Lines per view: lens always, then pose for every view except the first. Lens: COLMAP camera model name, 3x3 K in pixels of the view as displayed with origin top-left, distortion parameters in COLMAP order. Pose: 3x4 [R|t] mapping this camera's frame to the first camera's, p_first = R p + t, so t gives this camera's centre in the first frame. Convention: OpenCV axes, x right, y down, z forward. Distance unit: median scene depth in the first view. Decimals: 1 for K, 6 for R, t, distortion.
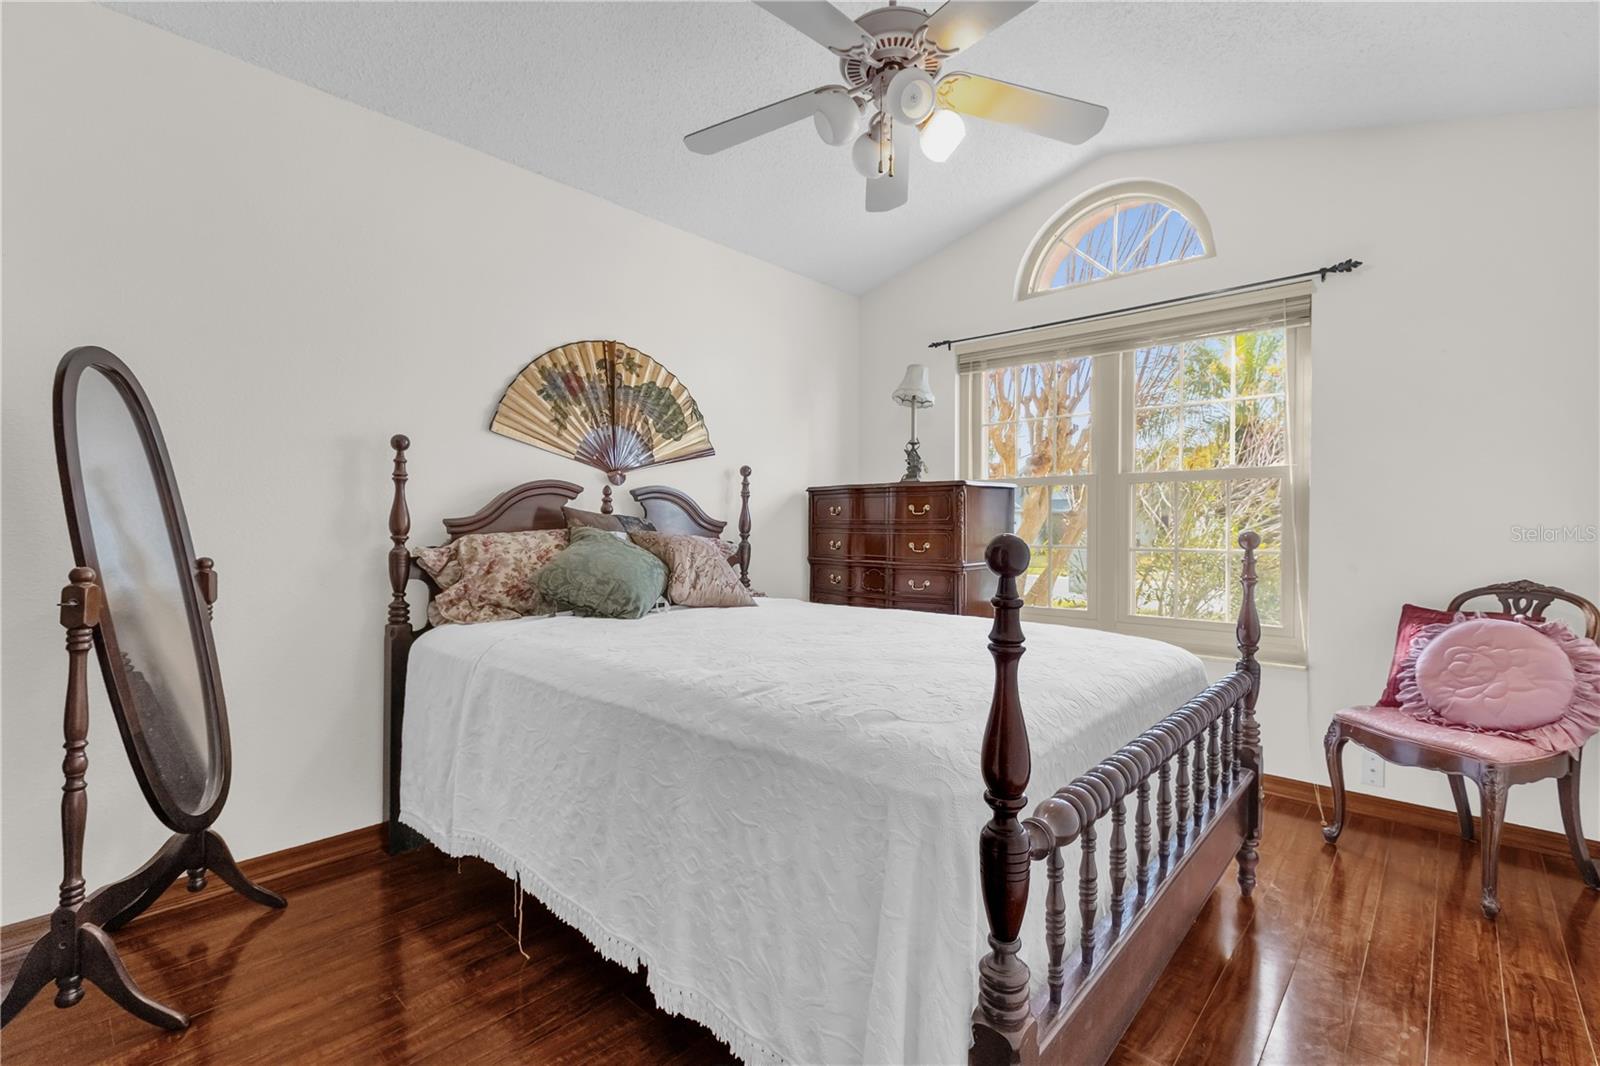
lens RADIAL K [[709.8, 0, 804.4], [0, 709.8, 535.6], [0, 0, 1]] dist [0.001292, -0.000326]
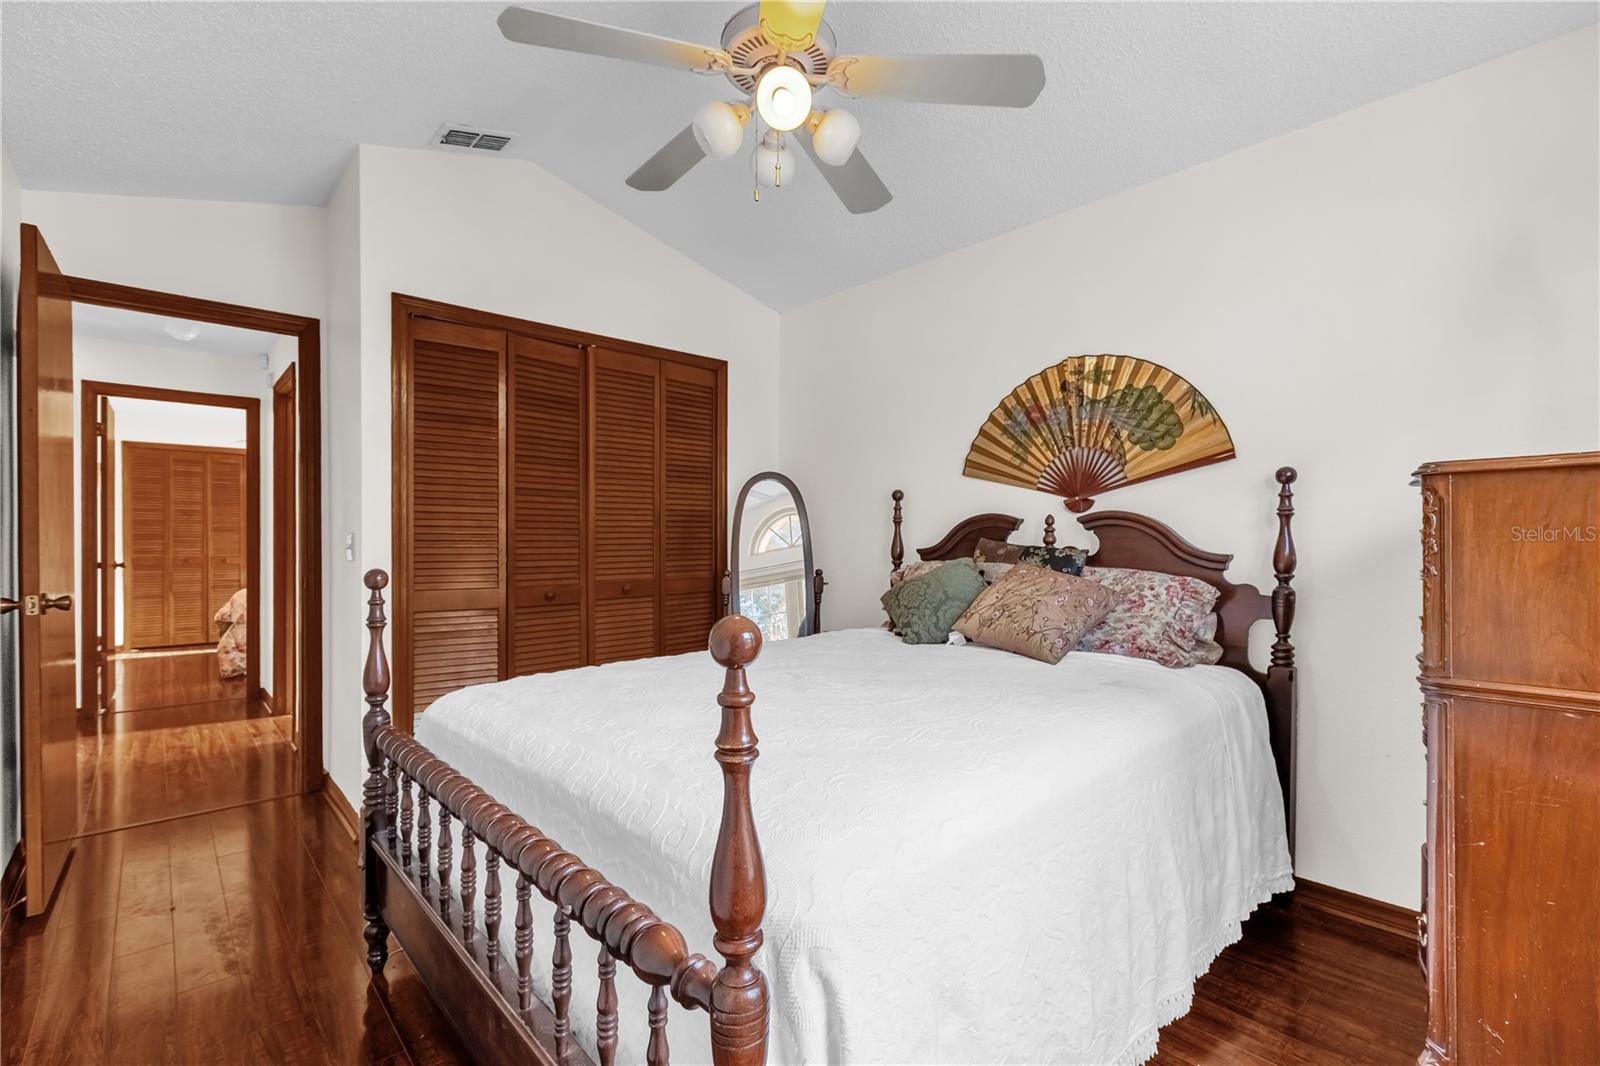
lens RADIAL K [[709.8, 0, 804.4], [0, 709.8, 535.6], [0, 0, 1]] dist [0.001292, -0.000326]
pose [[-0.070346, 0.001801, -0.997521, 0.696738], [-0.008602, 0.999960, 0.002412, -0.041776], [0.997486, 0.008750, -0.070328, 0.735103]]
